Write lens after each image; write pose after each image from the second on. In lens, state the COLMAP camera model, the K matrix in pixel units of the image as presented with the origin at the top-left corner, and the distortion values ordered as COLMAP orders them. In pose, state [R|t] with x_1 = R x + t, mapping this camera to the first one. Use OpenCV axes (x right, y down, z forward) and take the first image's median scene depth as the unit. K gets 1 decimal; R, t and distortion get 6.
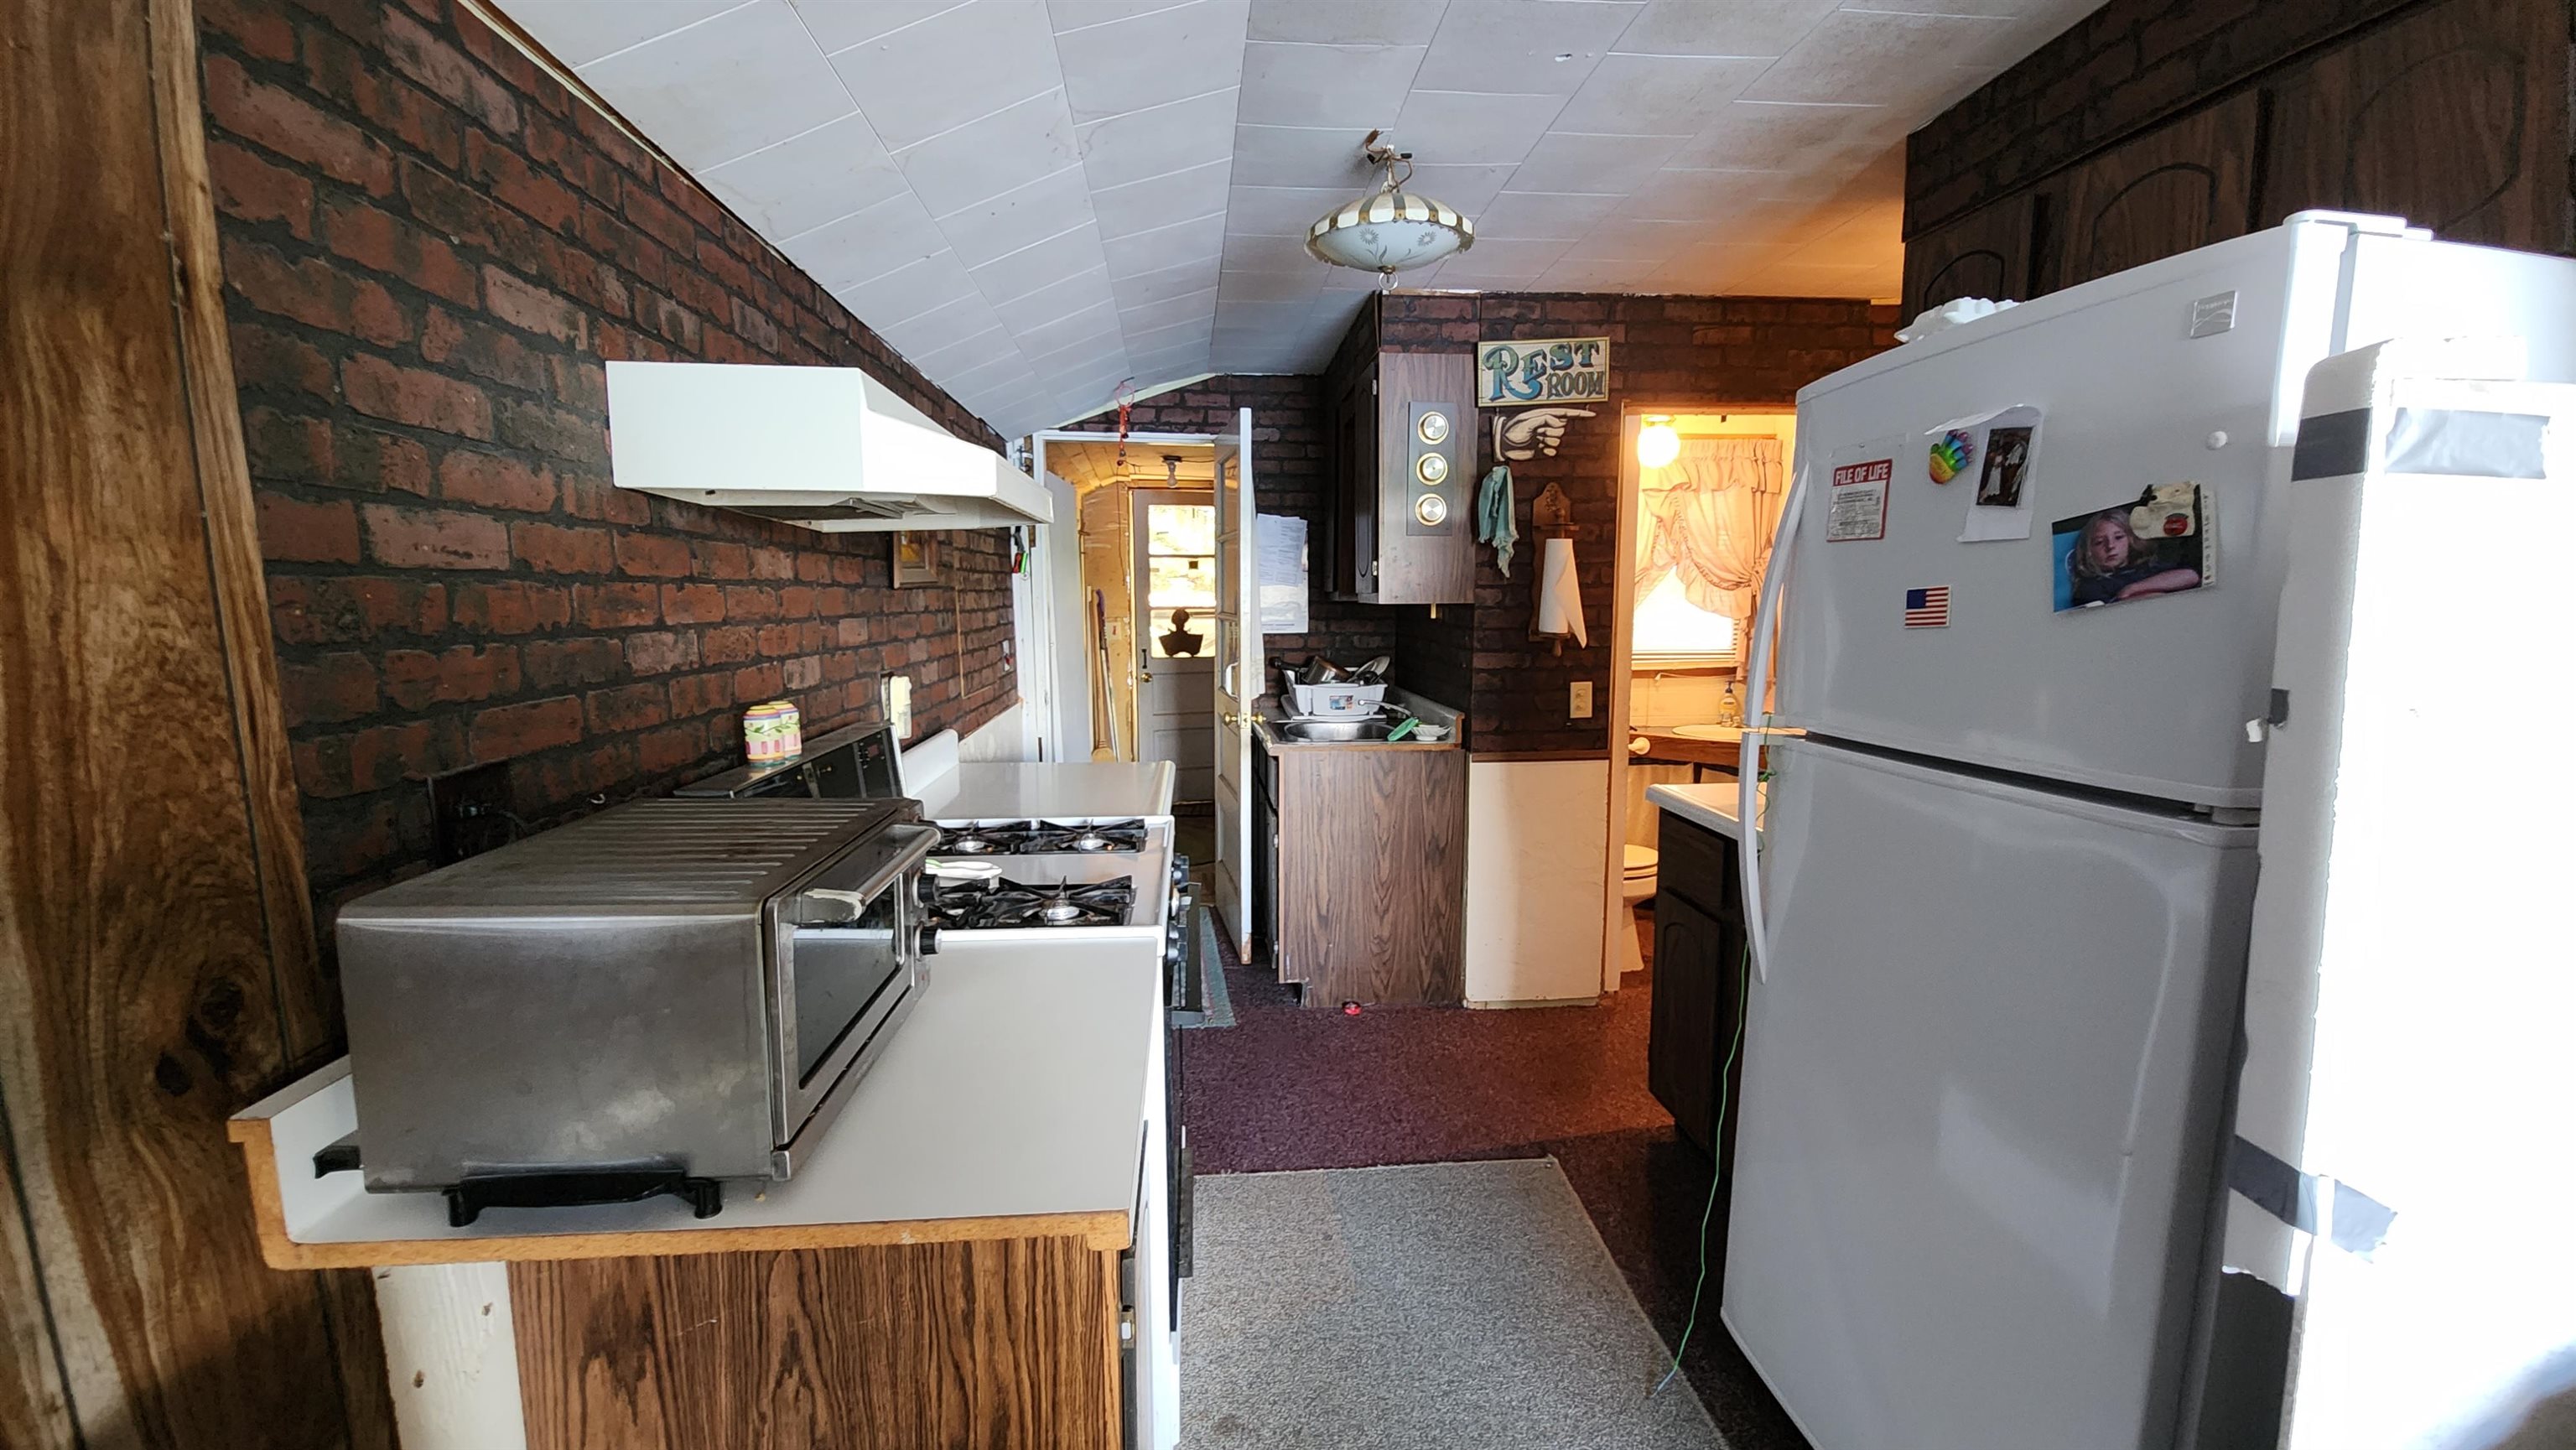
lens RADIAL K [[1027.8, 0, 1271.6], [0, 1027.8, 737.6], [0, 0, 1]] dist [0.001715, 0.000123]
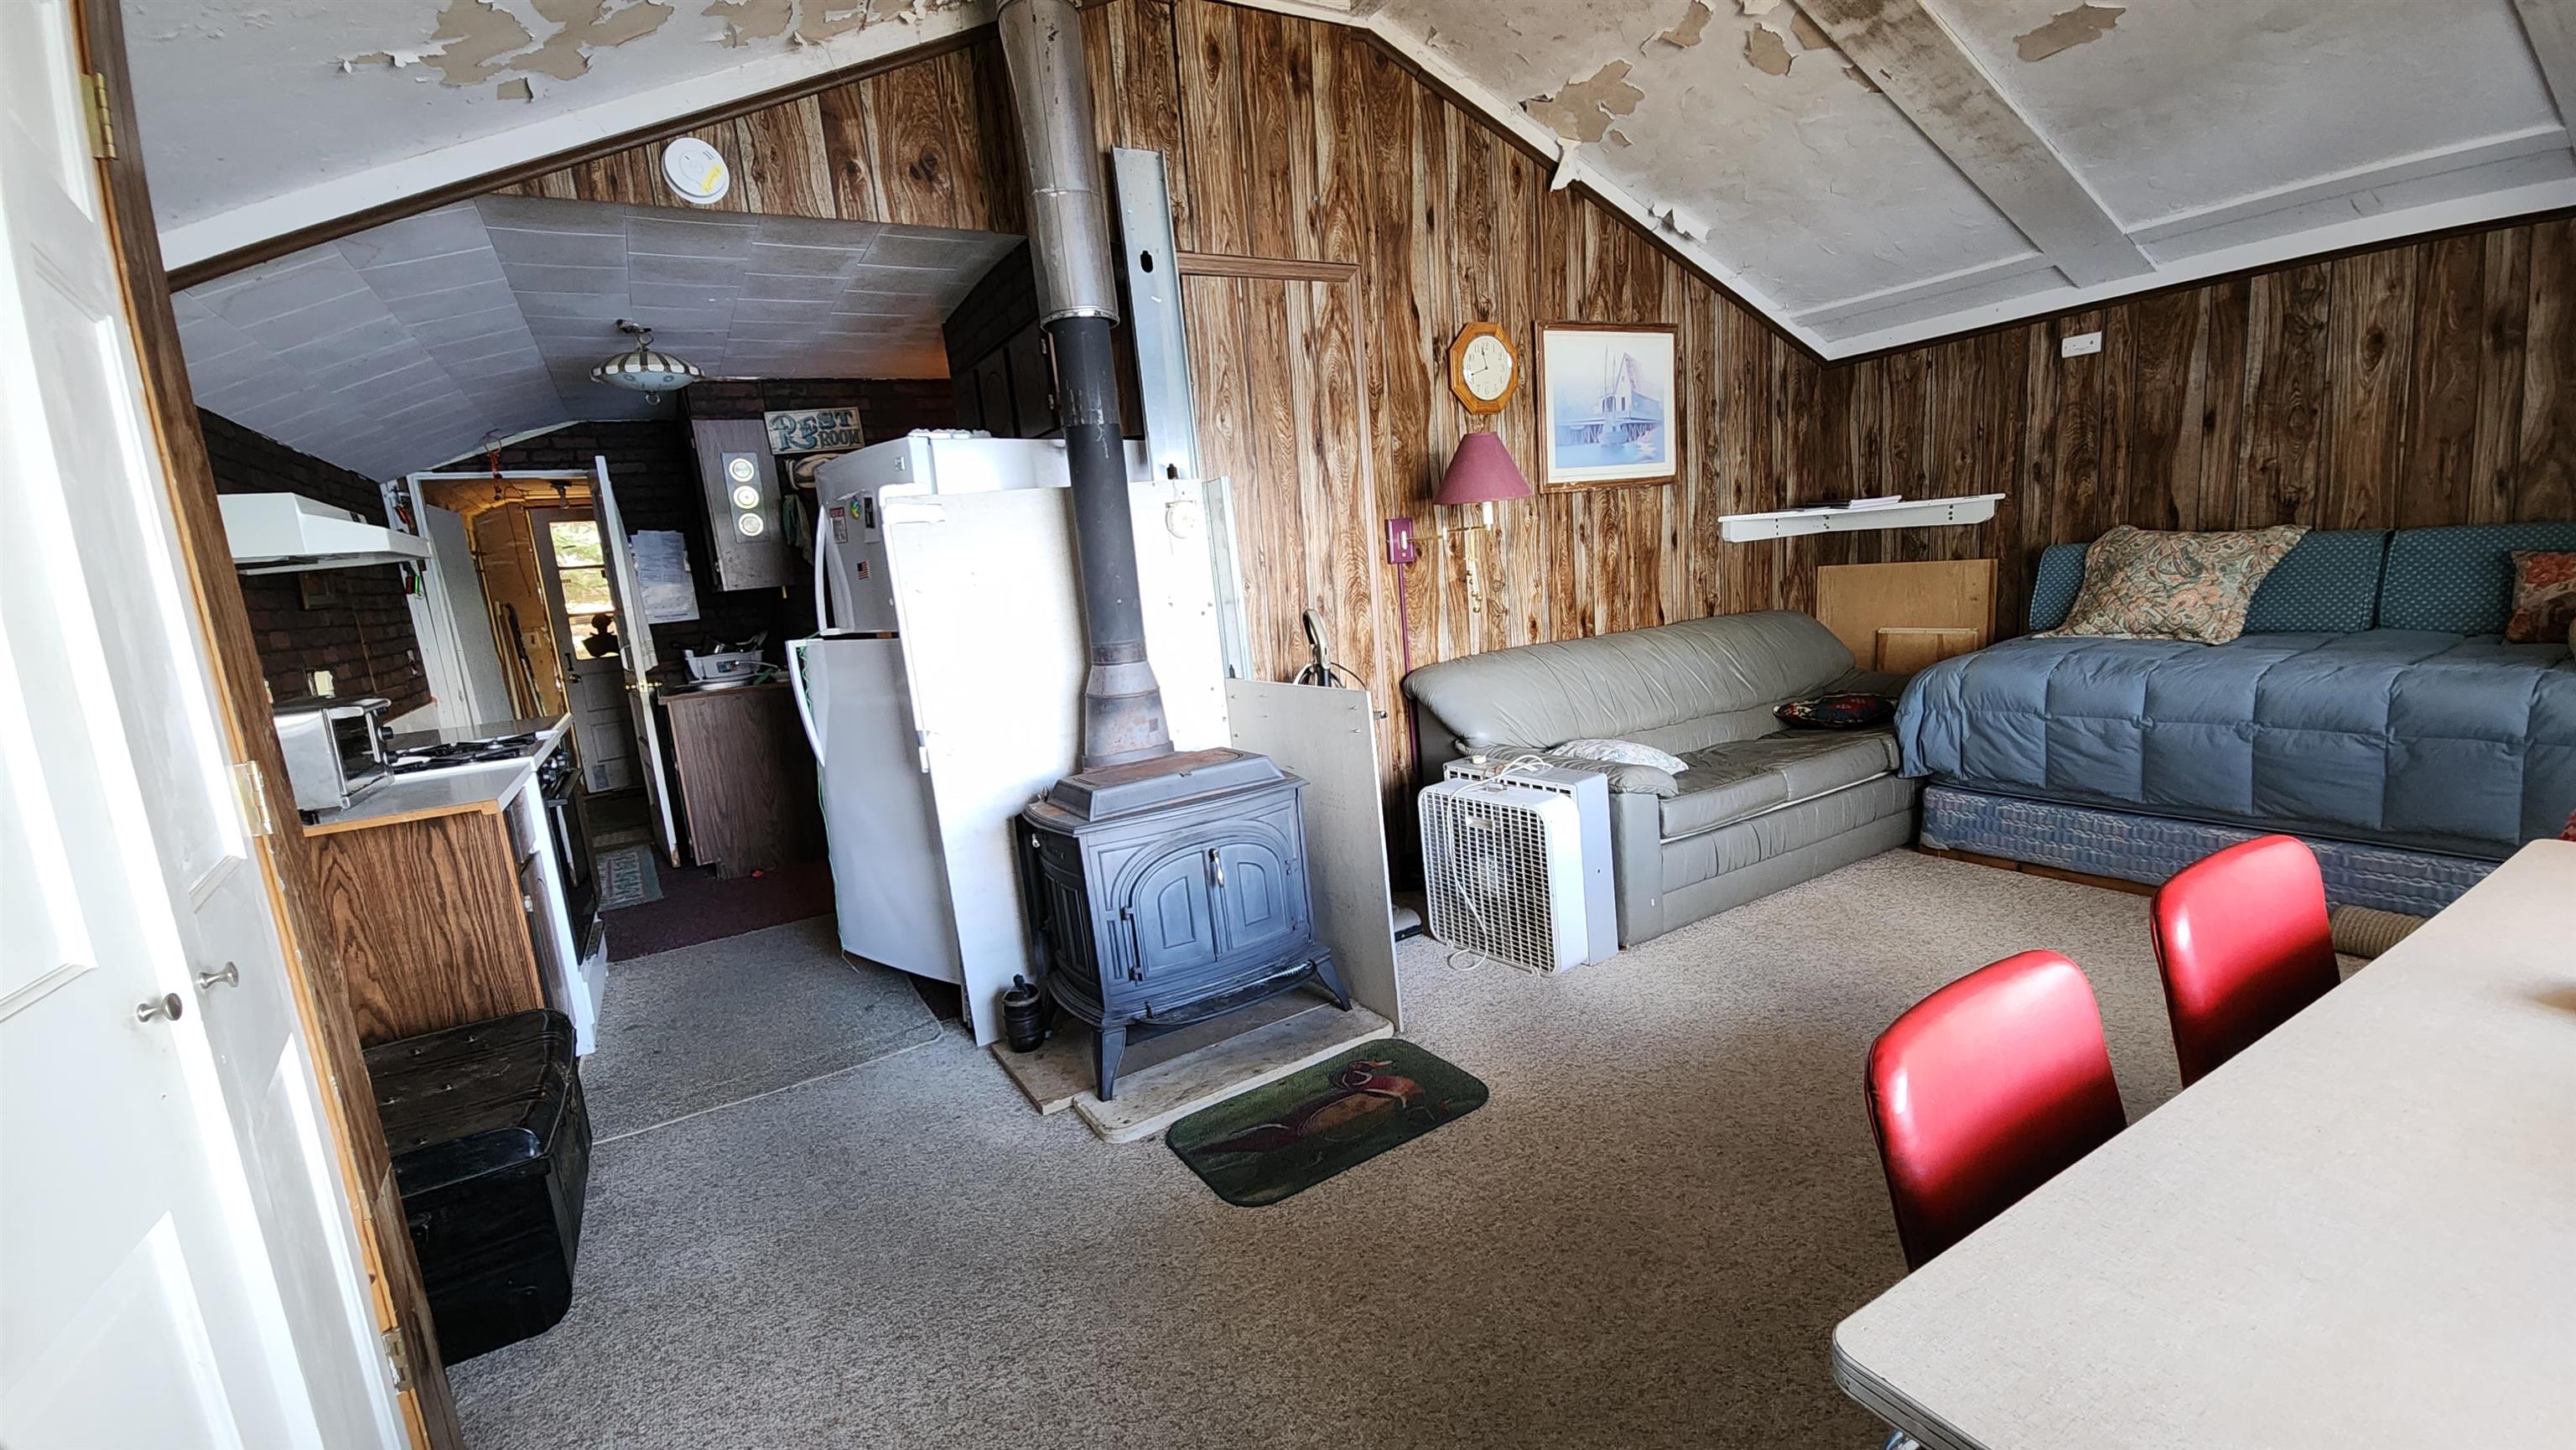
lens RADIAL K [[1027.8, 0, 1271.6], [0, 1027.8, 737.6], [0, 0, 1]] dist [0.001715, 0.000123]
pose [[0.896085, -0.150312, 0.417657, 0.155172], [0.142222, 0.988539, 0.050631, 0.108678], [-0.420481, 0.014030, 0.907193, -0.628782]]
